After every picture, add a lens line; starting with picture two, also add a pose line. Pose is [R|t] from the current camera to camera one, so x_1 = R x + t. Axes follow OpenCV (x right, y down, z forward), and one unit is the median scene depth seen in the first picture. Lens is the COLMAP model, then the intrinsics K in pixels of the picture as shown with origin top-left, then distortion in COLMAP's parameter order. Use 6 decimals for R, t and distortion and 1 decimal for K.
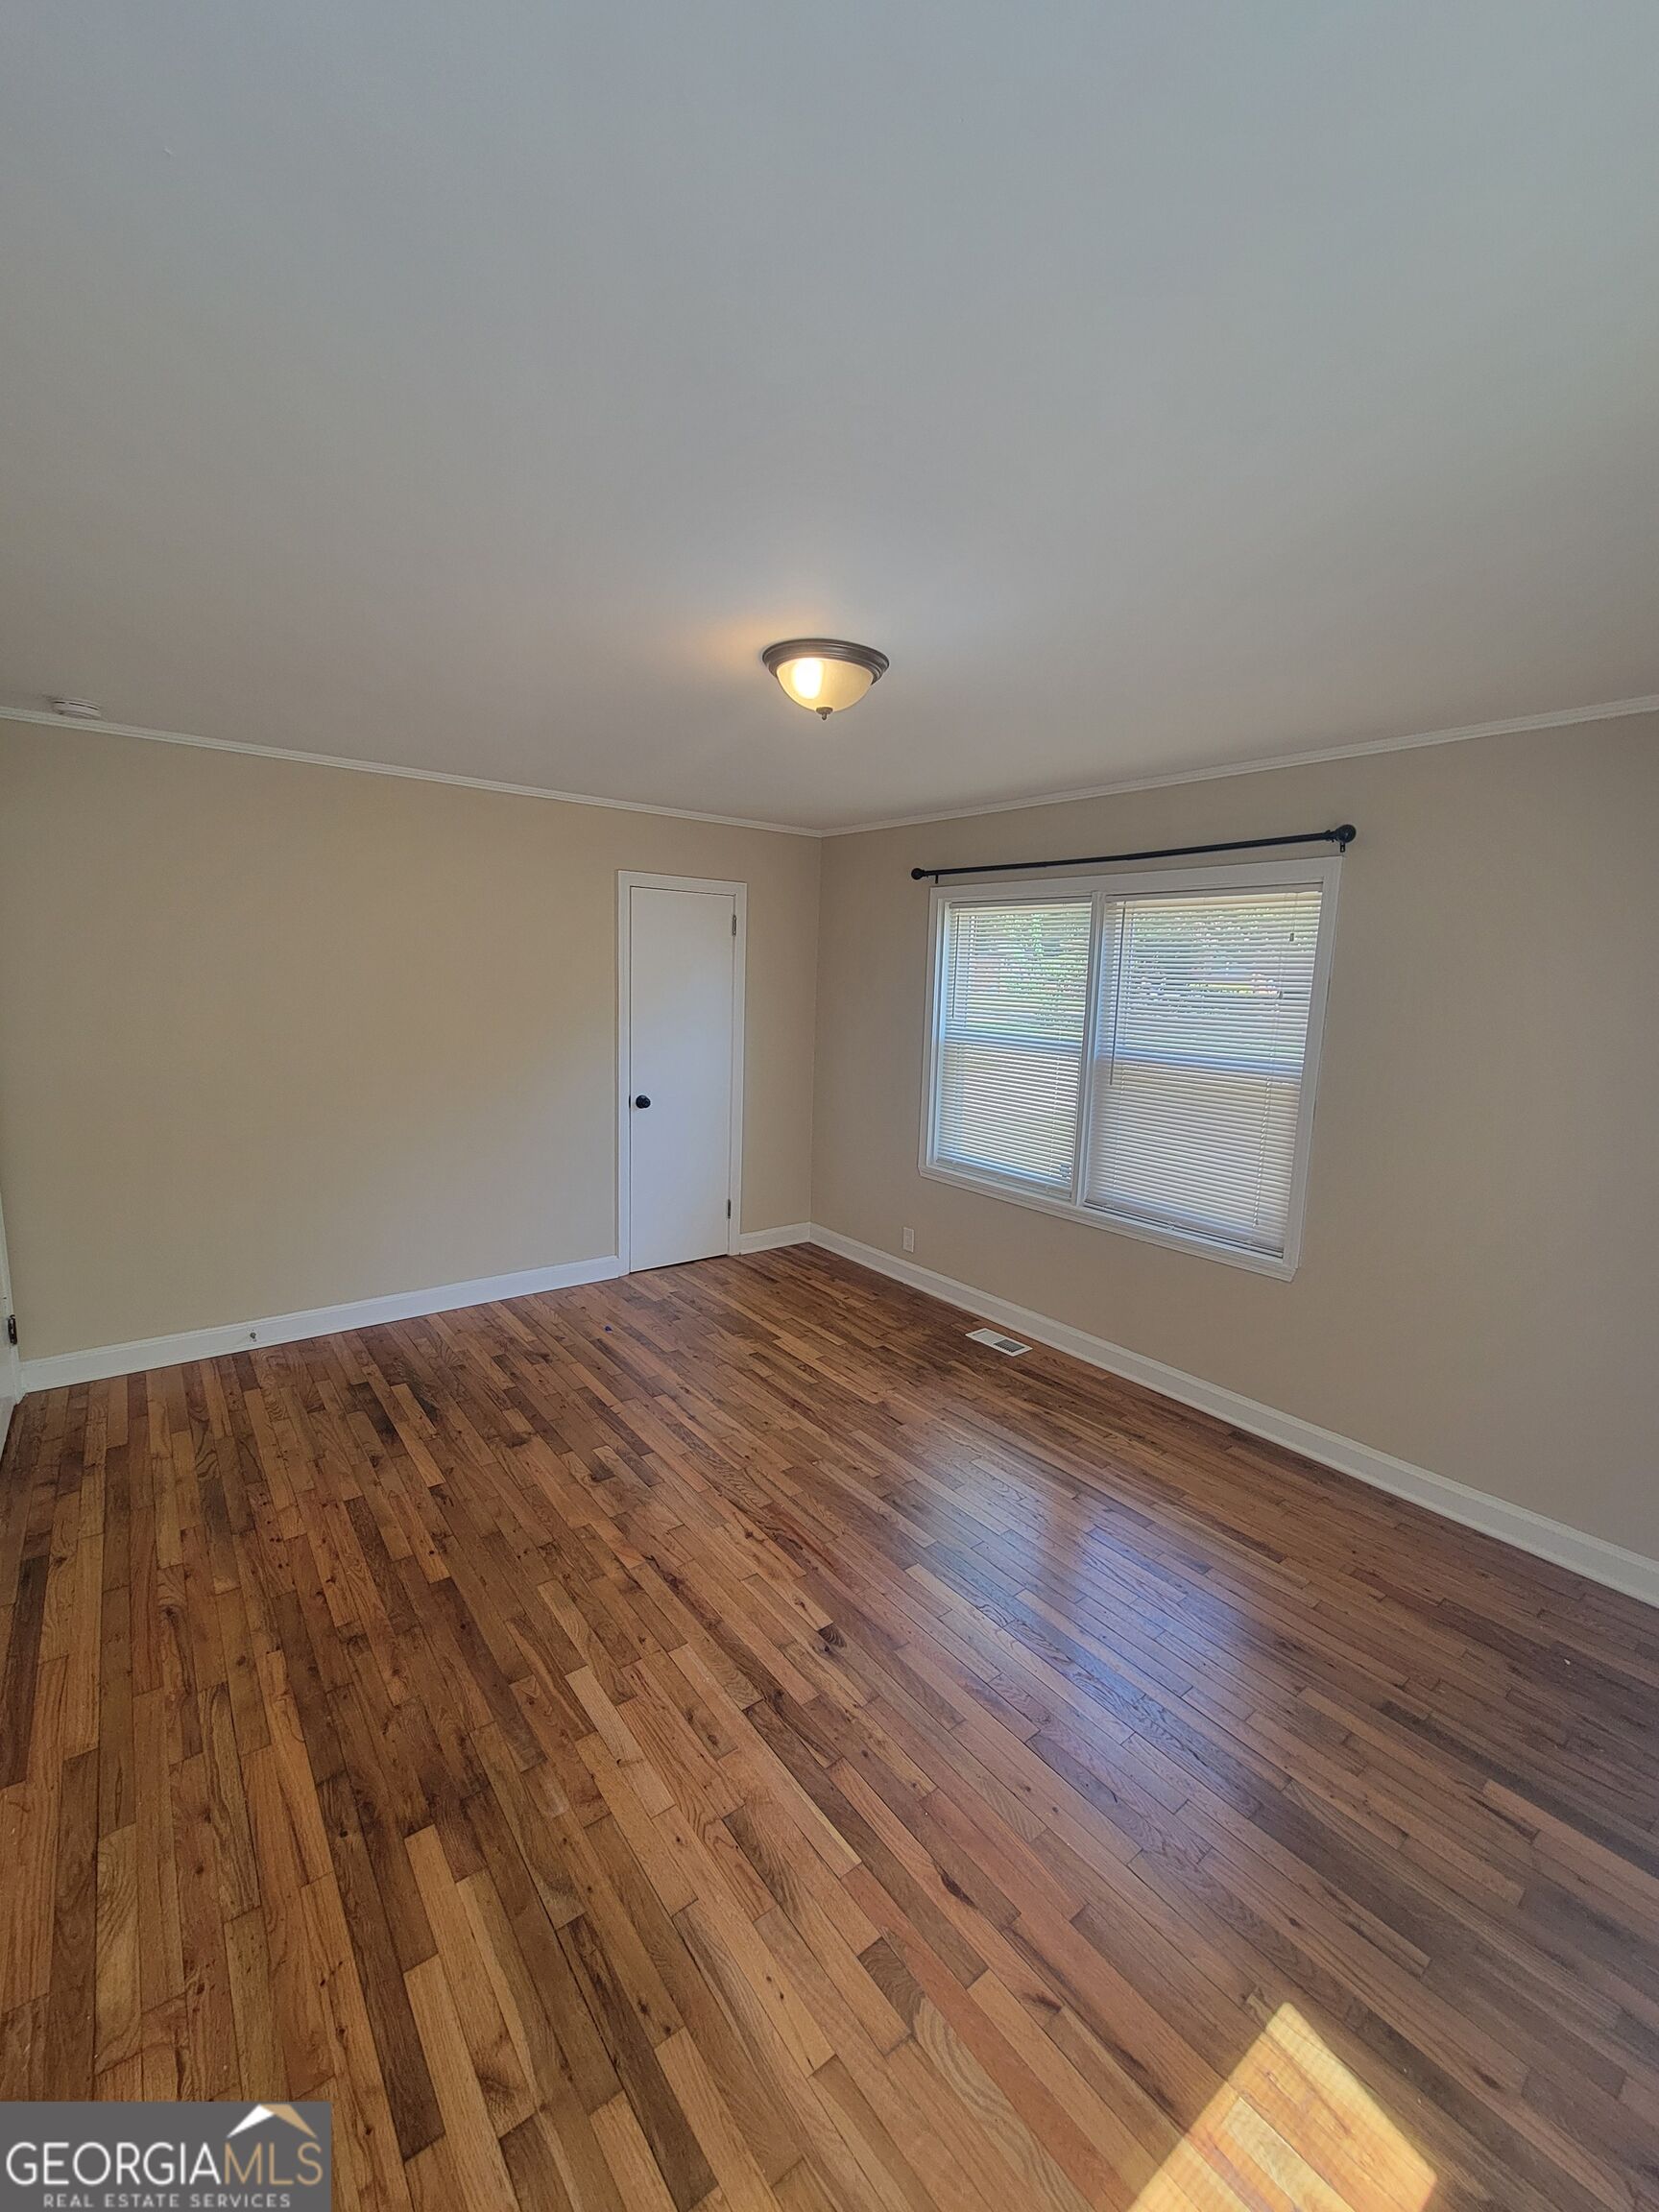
lens RADIAL K [[905.1, 0, 835.2], [0, 905.1, 1098.9], [0, 0, 1]] dist [0.007521, -0.004703]
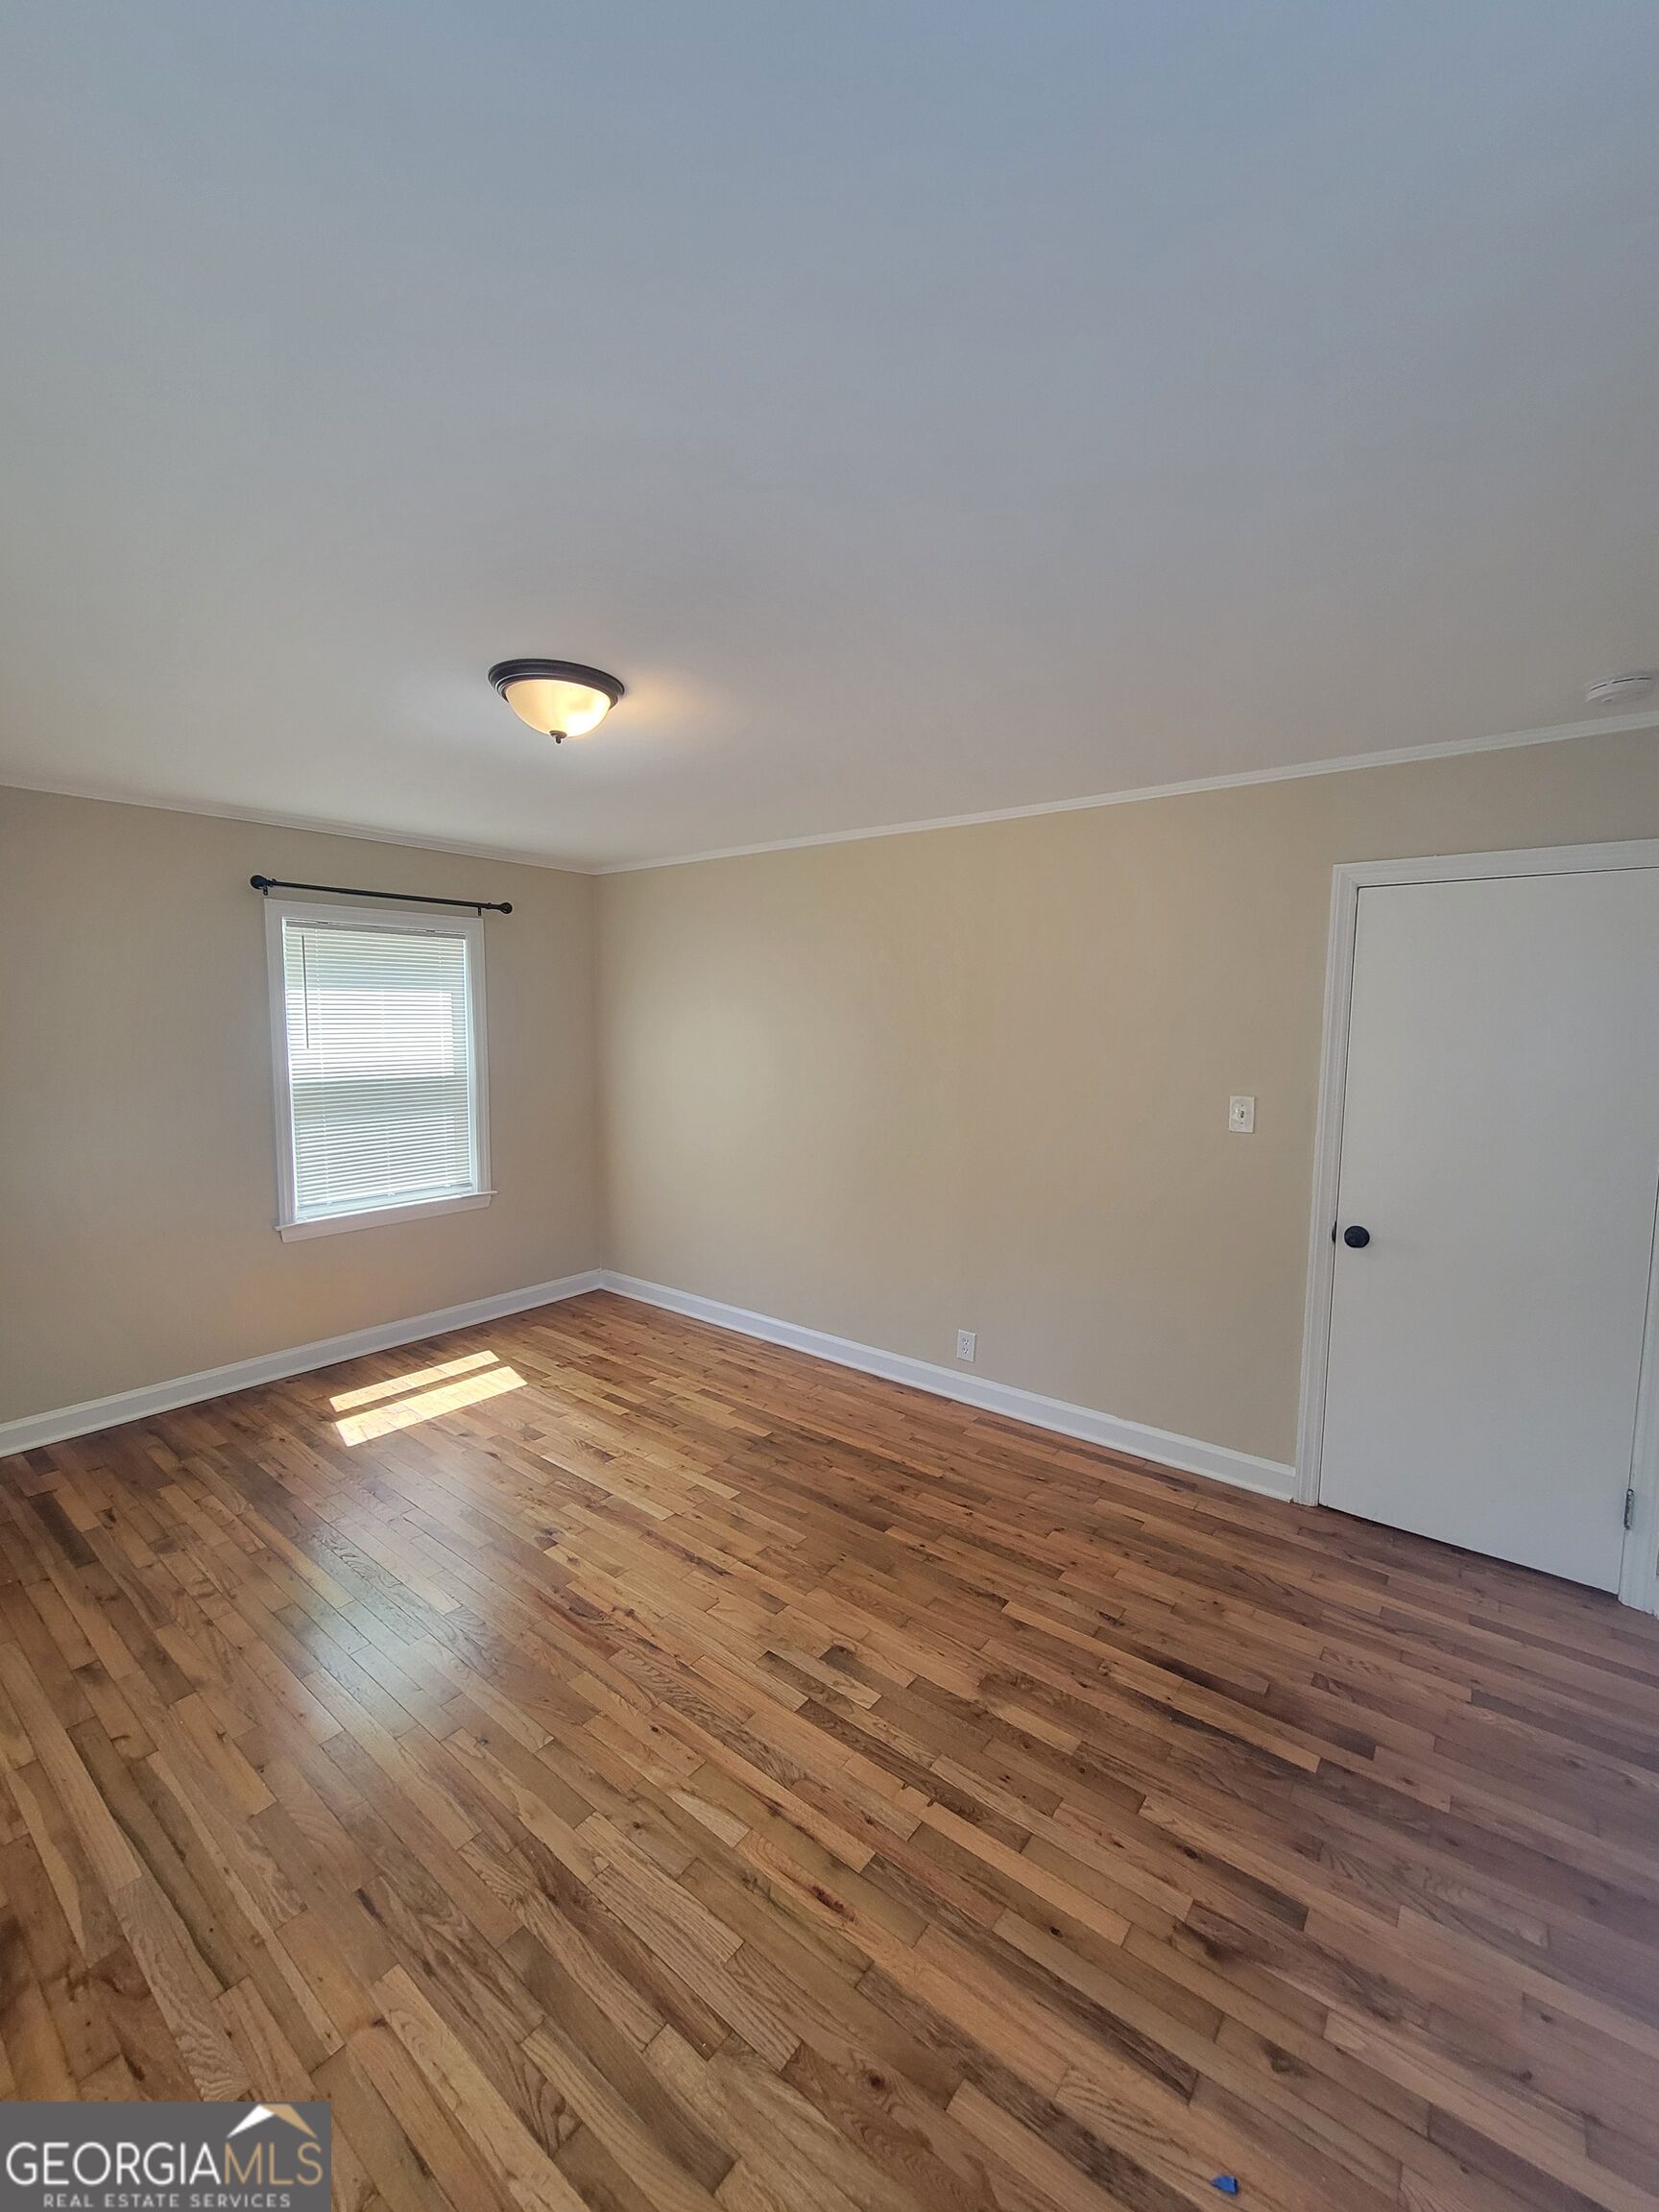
lens RADIAL K [[905.1, 0, 835.2], [0, 905.1, 1098.9], [0, 0, 1]] dist [0.007521, -0.004703]
pose [[-0.969767, -0.023304, -0.242918, -0.054437], [-0.077875, 0.972937, 0.217553, -0.216287], [0.231274, 0.229893, -0.945337, 1.601159]]
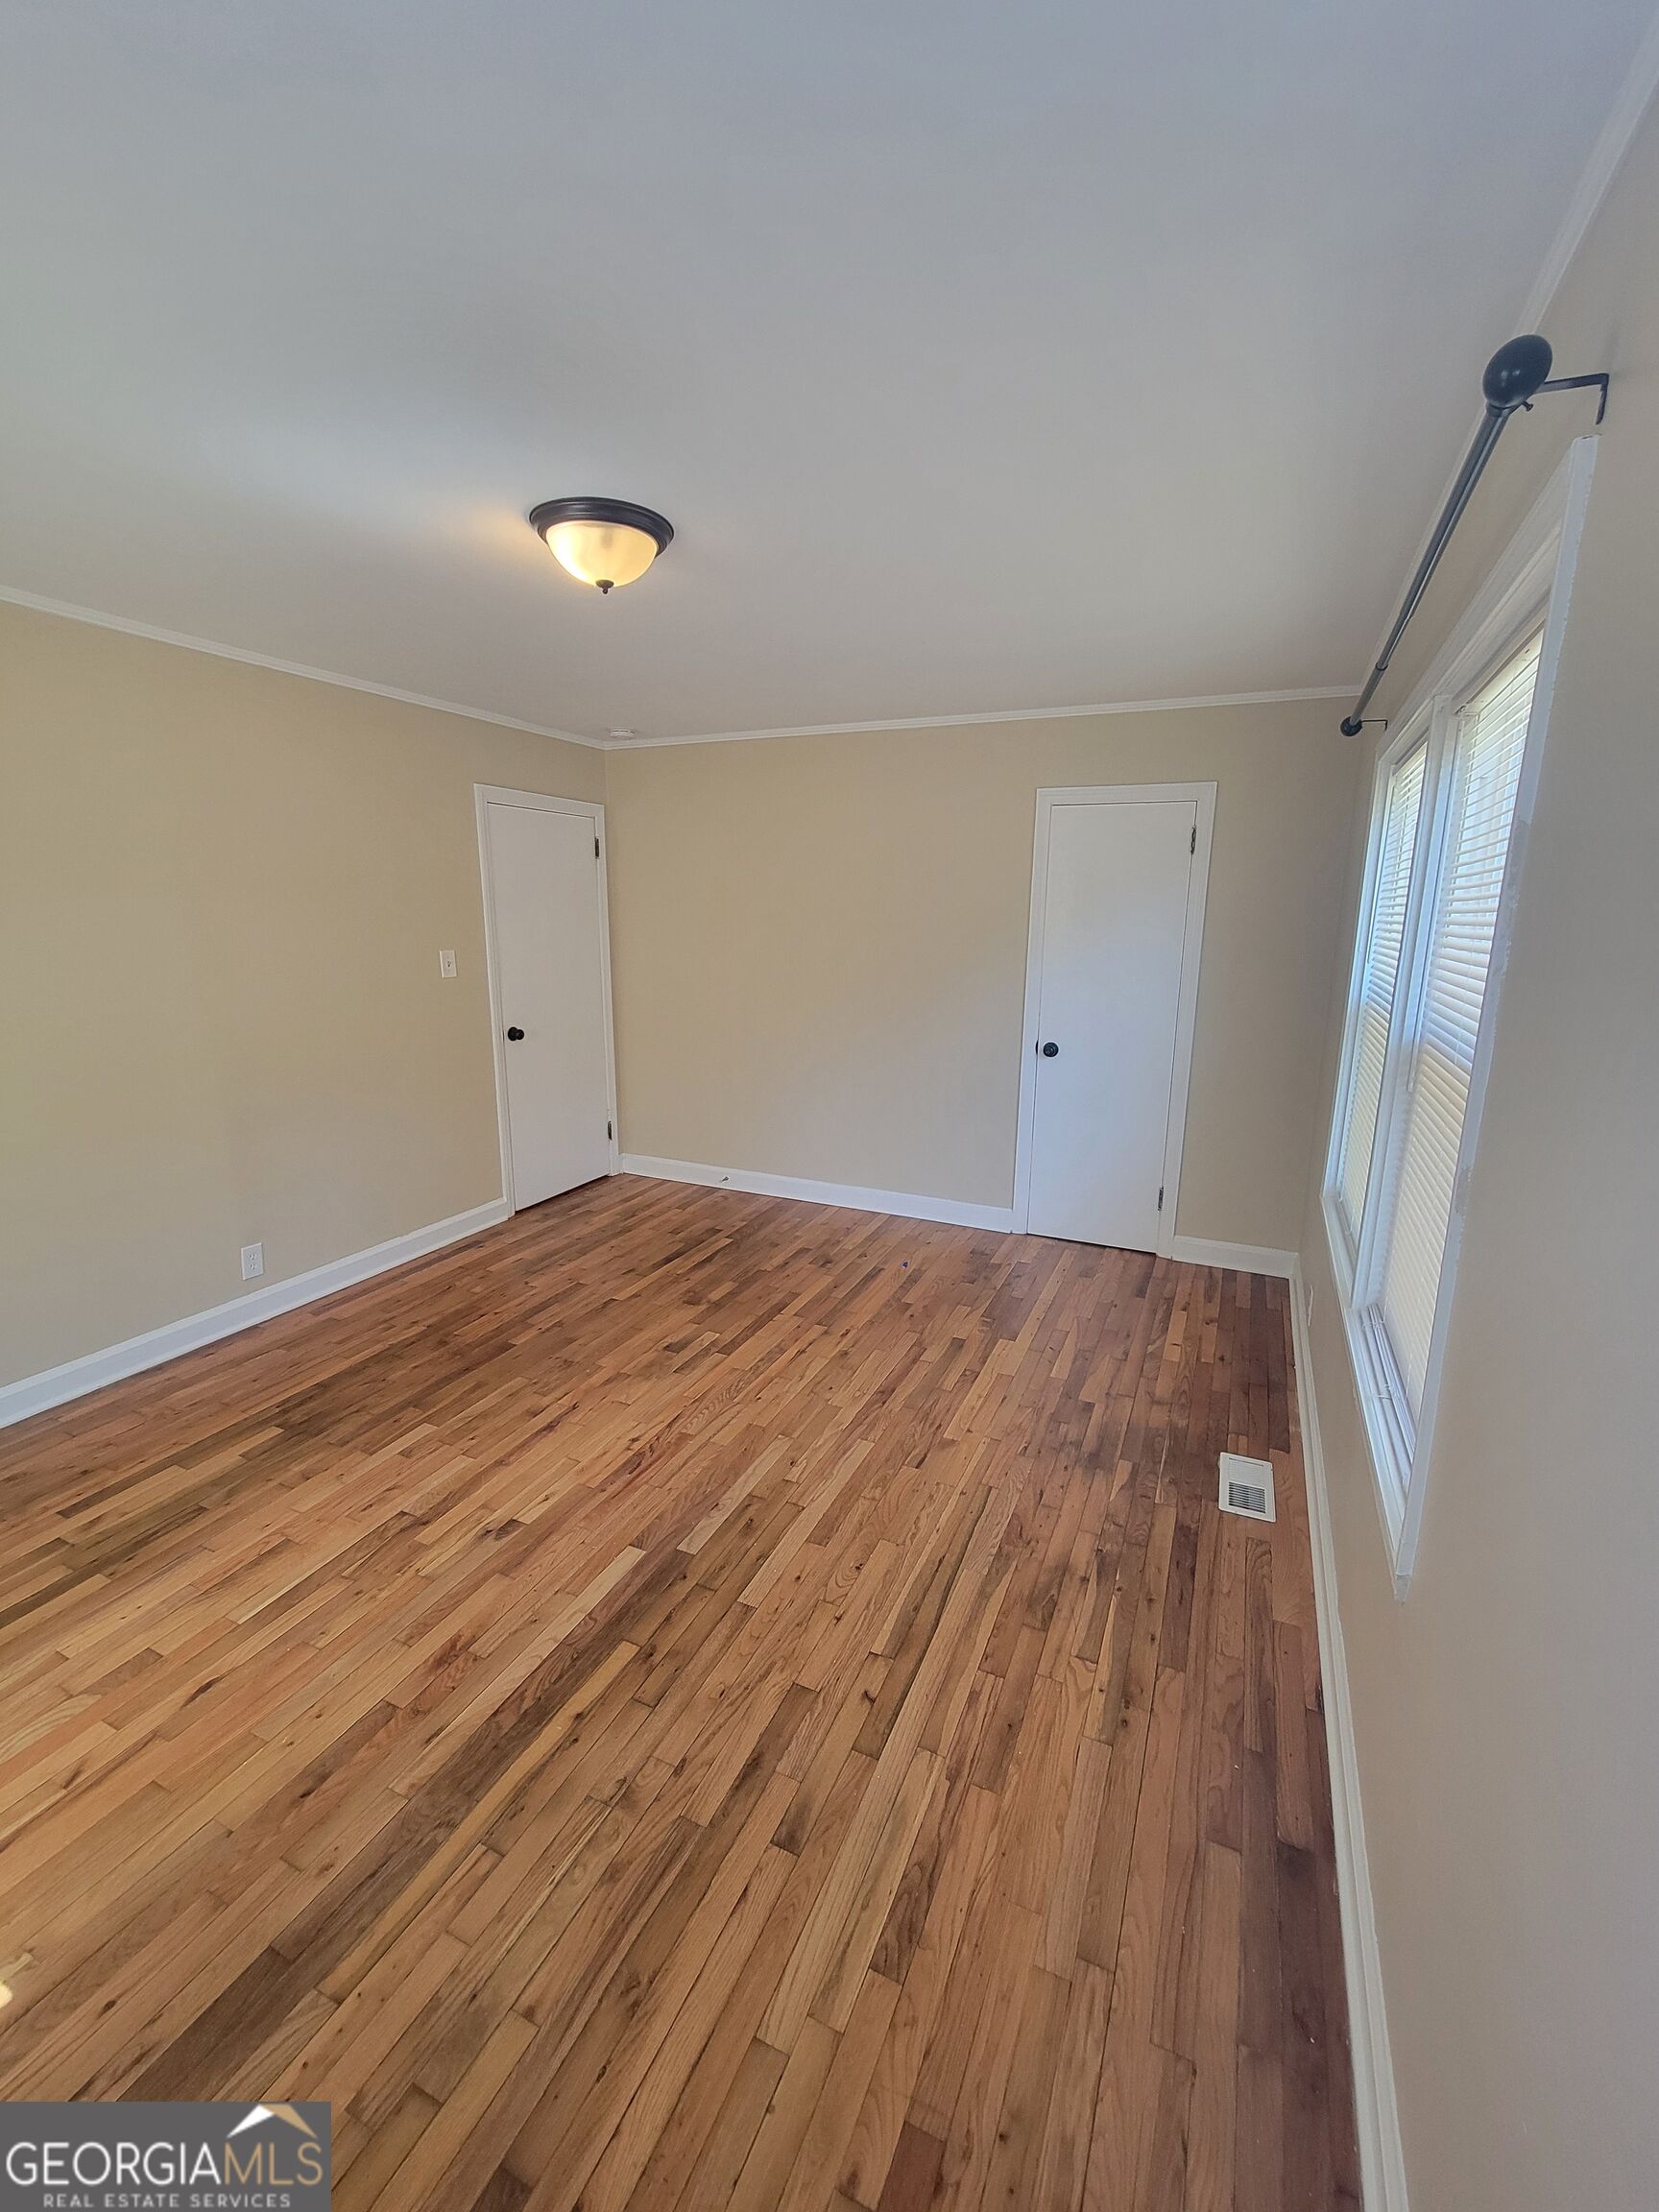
lens RADIAL K [[905.1, 0, 835.2], [0, 905.1, 1098.9], [0, 0, 1]] dist [0.007521, -0.004703]
pose [[0.463424, 0.155032, -0.872470, 0.749838], [-0.120754, 0.986441, 0.111144, -0.034902], [0.877871, 0.053848, 0.475861, 0.616011]]
